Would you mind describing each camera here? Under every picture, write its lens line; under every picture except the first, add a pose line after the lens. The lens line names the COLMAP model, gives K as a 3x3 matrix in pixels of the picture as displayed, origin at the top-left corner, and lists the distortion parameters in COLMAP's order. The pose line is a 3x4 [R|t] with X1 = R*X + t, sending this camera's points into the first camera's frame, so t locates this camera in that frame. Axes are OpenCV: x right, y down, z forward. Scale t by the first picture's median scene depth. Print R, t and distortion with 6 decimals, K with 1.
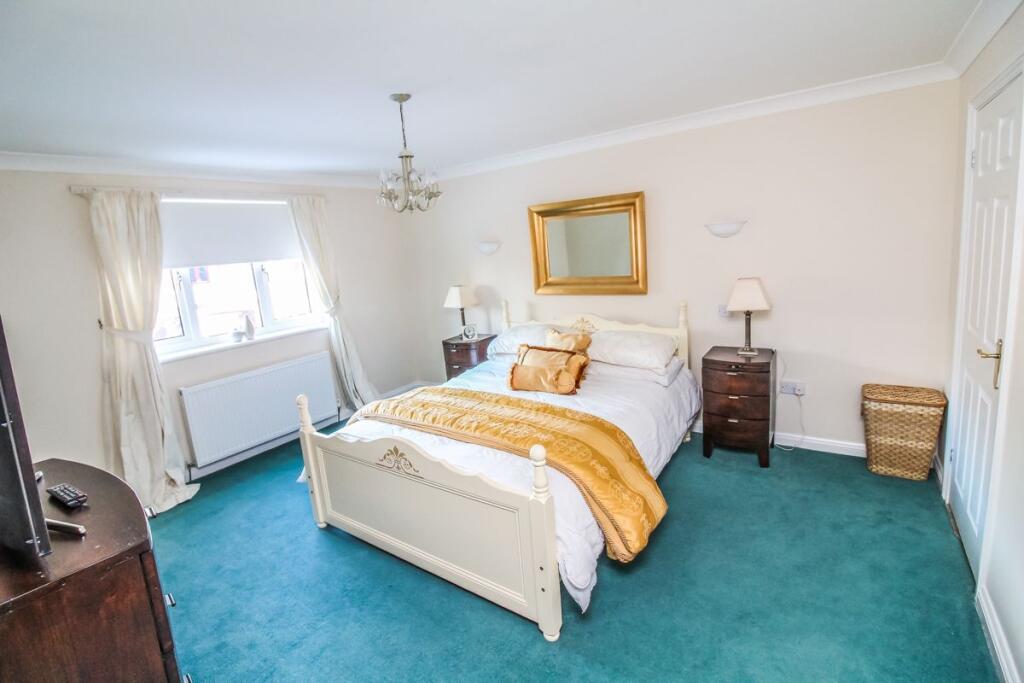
lens RADIAL K [[481.0, 0, 513.2], [0, 481.0, 337.4], [0, 0, 1]] dist [0.006286, -0.000398]
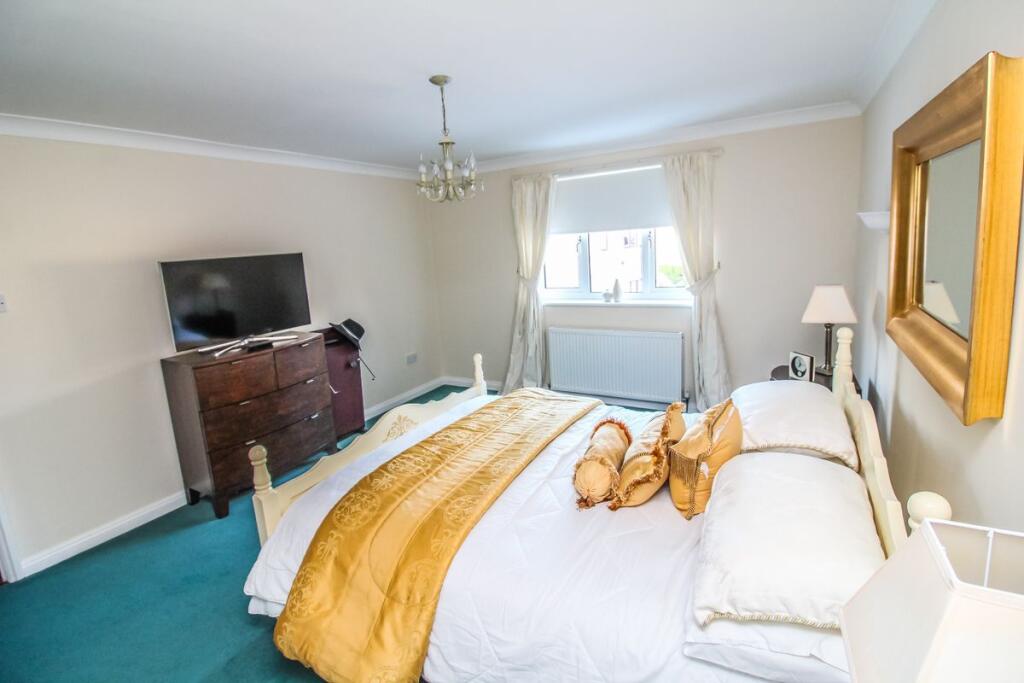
lens RADIAL K [[481.0, 0, 512.5], [0, 481.0, 337.8], [0, 0, 1]] dist [0.006286, -0.000398]
pose [[0.079673, 0.275318, -0.958046, 0.584153], [-0.131911, 0.955561, 0.263634, -0.204487], [0.988054, 0.105372, 0.112450, 0.779508]]
